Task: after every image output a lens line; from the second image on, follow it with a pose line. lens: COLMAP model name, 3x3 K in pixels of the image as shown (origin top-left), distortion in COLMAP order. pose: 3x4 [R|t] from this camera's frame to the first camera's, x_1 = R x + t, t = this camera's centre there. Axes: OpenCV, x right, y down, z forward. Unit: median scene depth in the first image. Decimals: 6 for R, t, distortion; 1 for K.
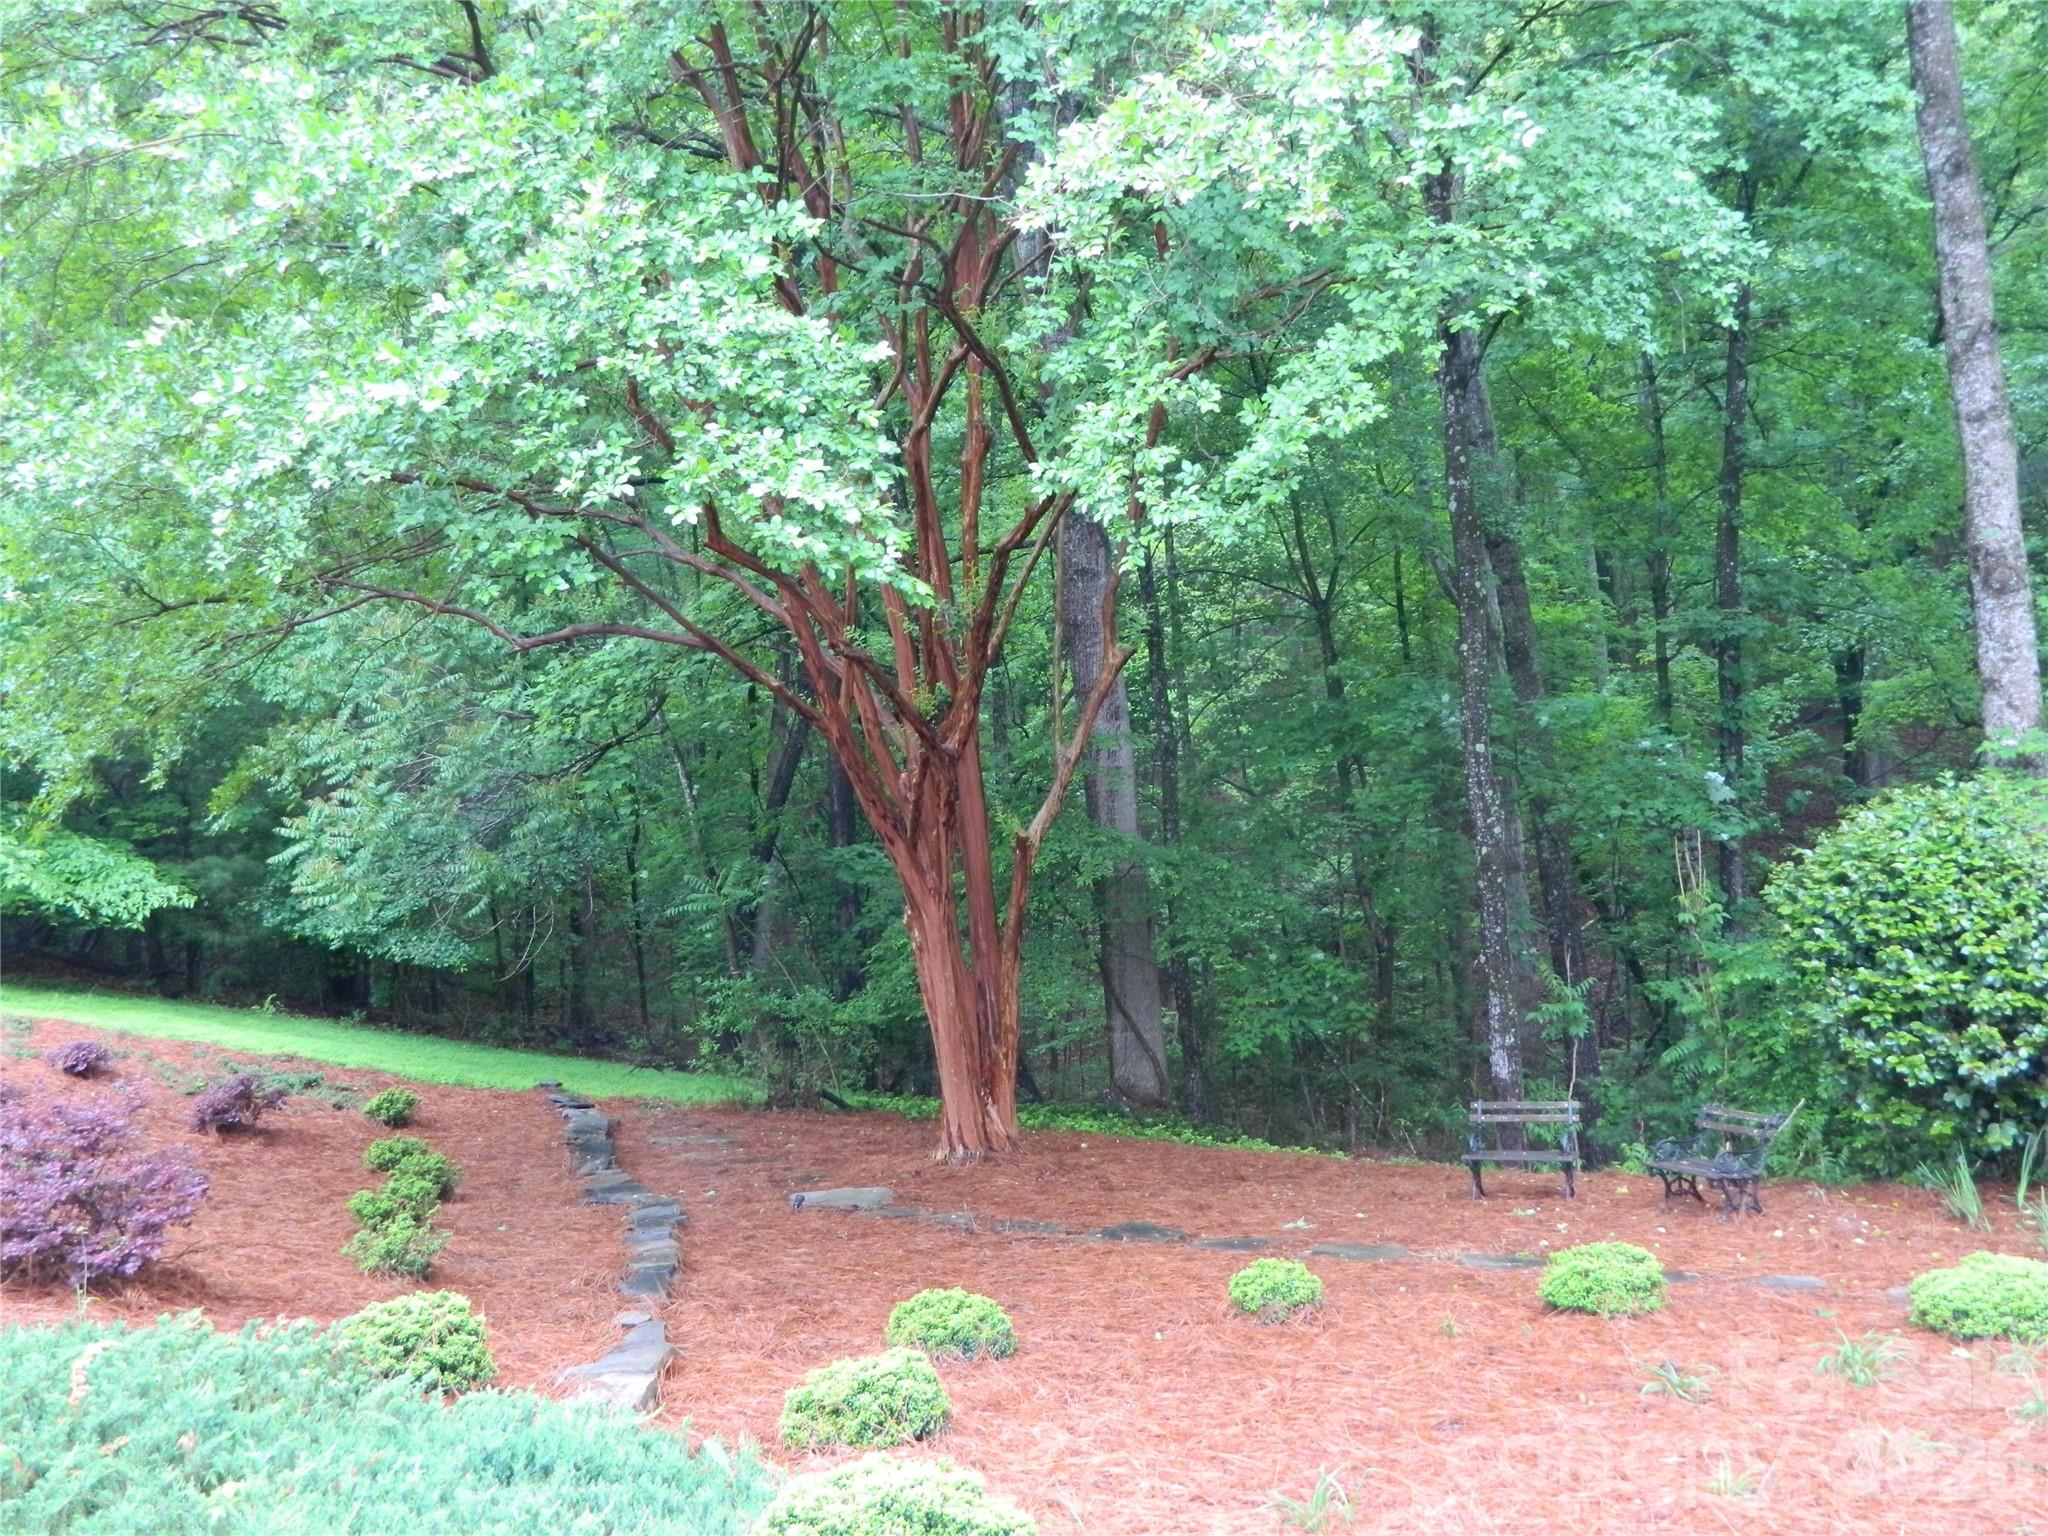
lens RADIAL K [[1847.6, 0, 1023.2], [0, 1847.6, 766.4], [0, 0, 1]] dist [-0.011823, 0.022666]
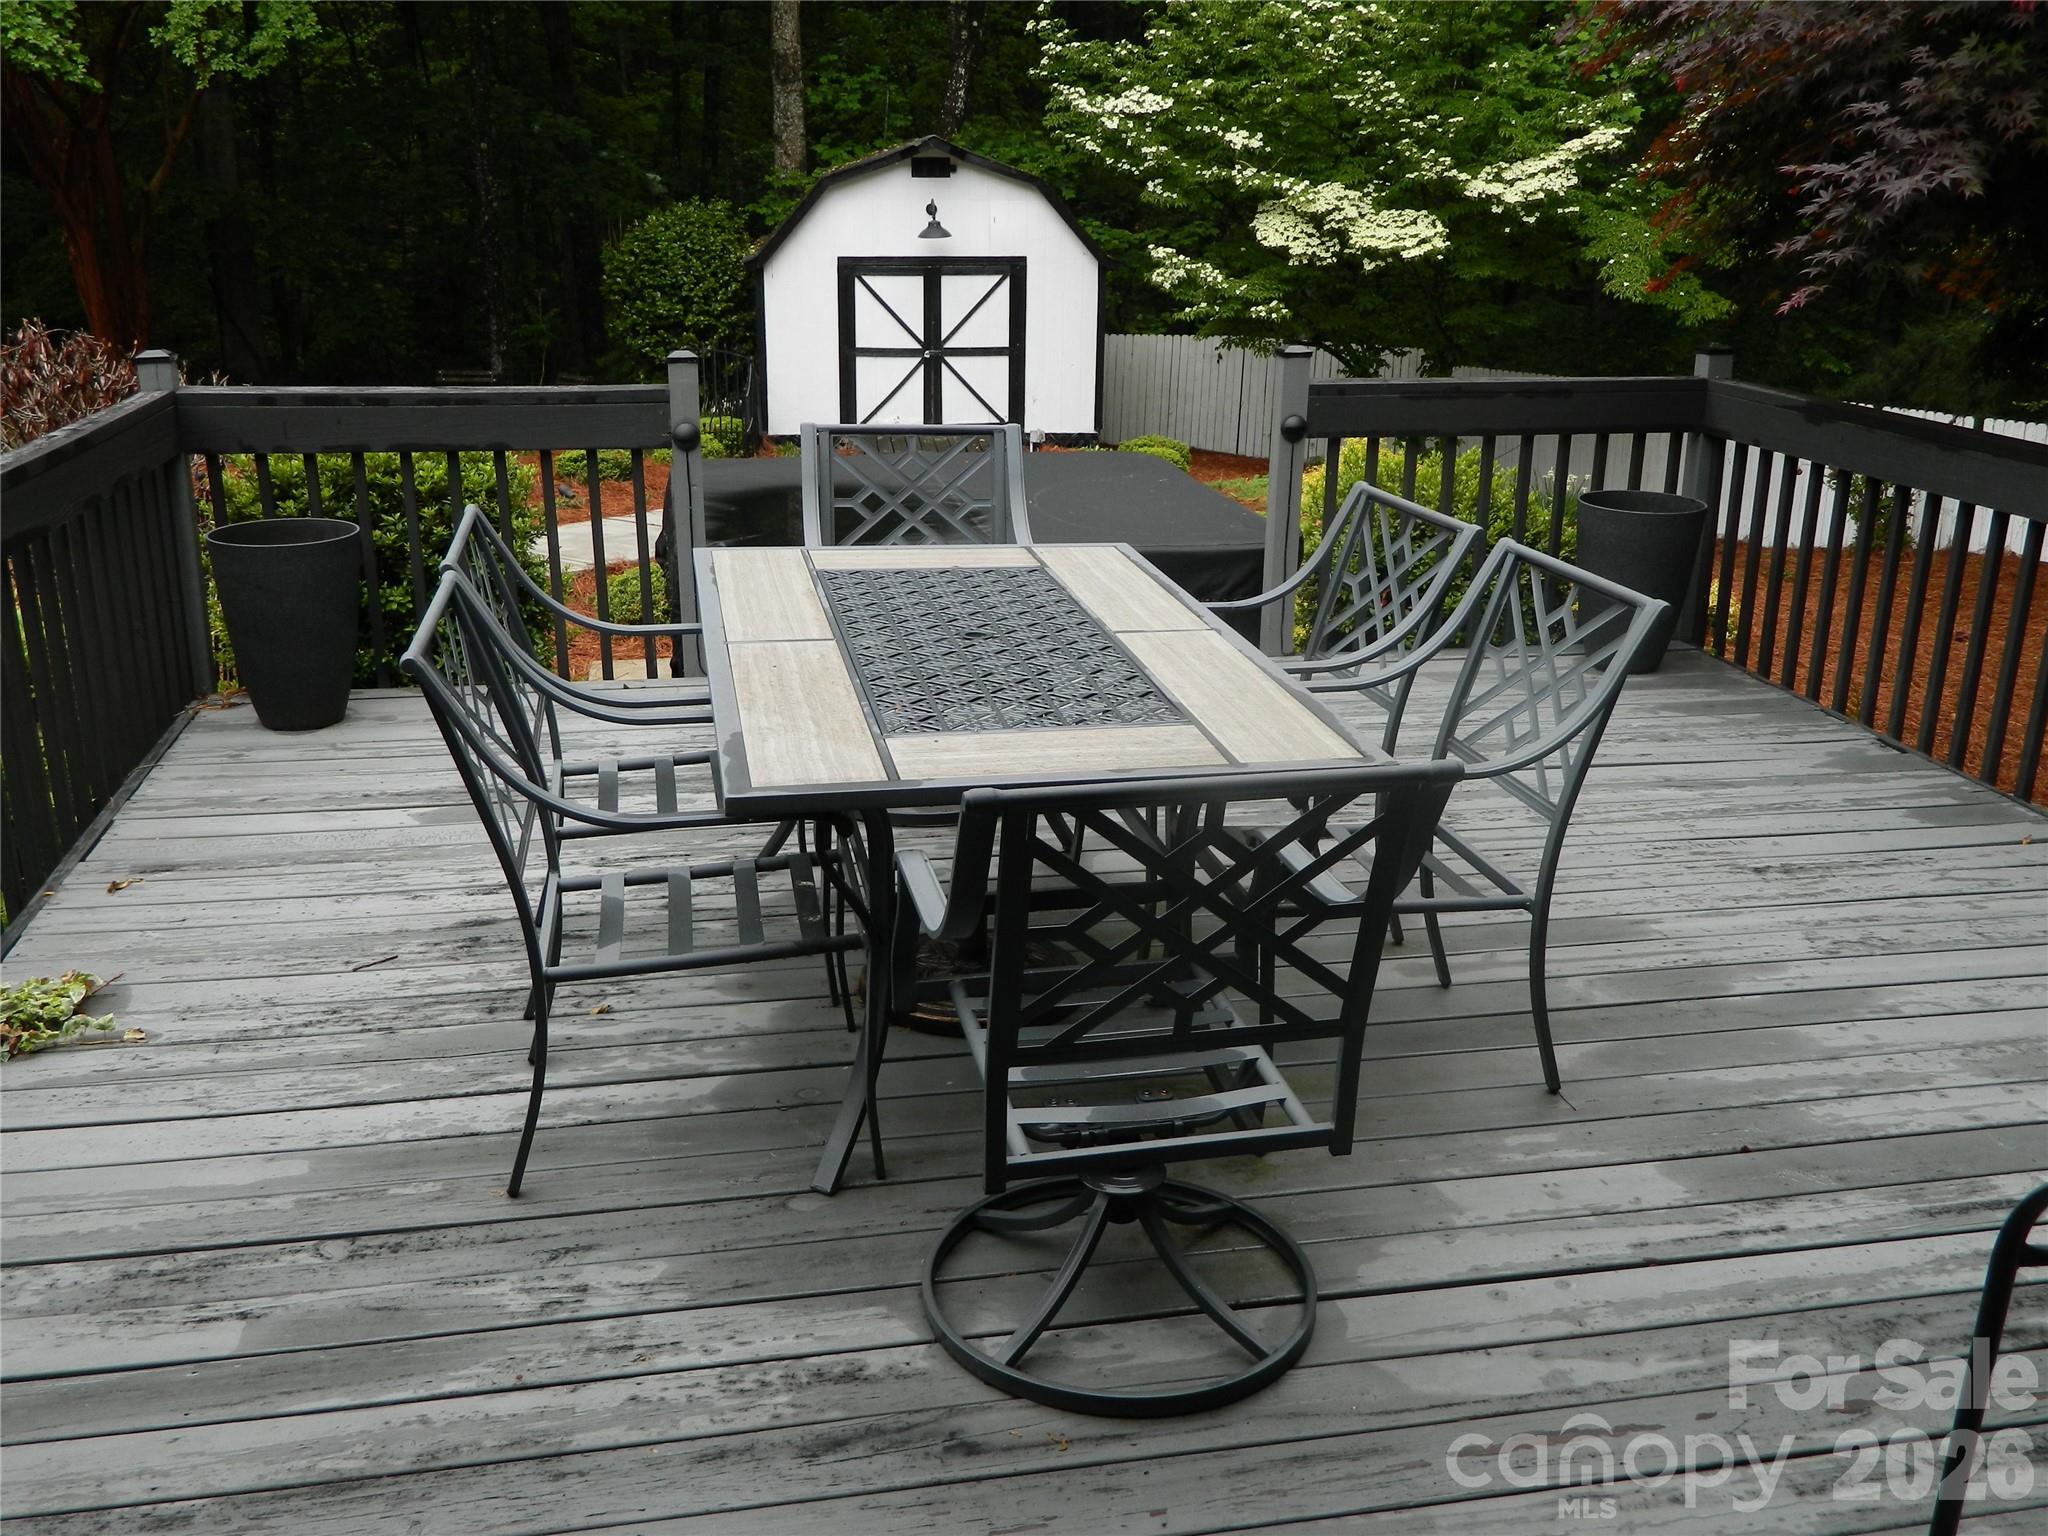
lens RADIAL K [[1847.6, 0, 1029.0], [0, 1847.6, 756.4], [0, 0, 1]] dist [-0.011823, 0.022666]
pose [[0.902890, -0.051346, 0.426794, -0.019356], [-0.093555, 0.945572, 0.311674, -0.078601], [-0.419568, -0.321336, 0.848944, -0.949917]]
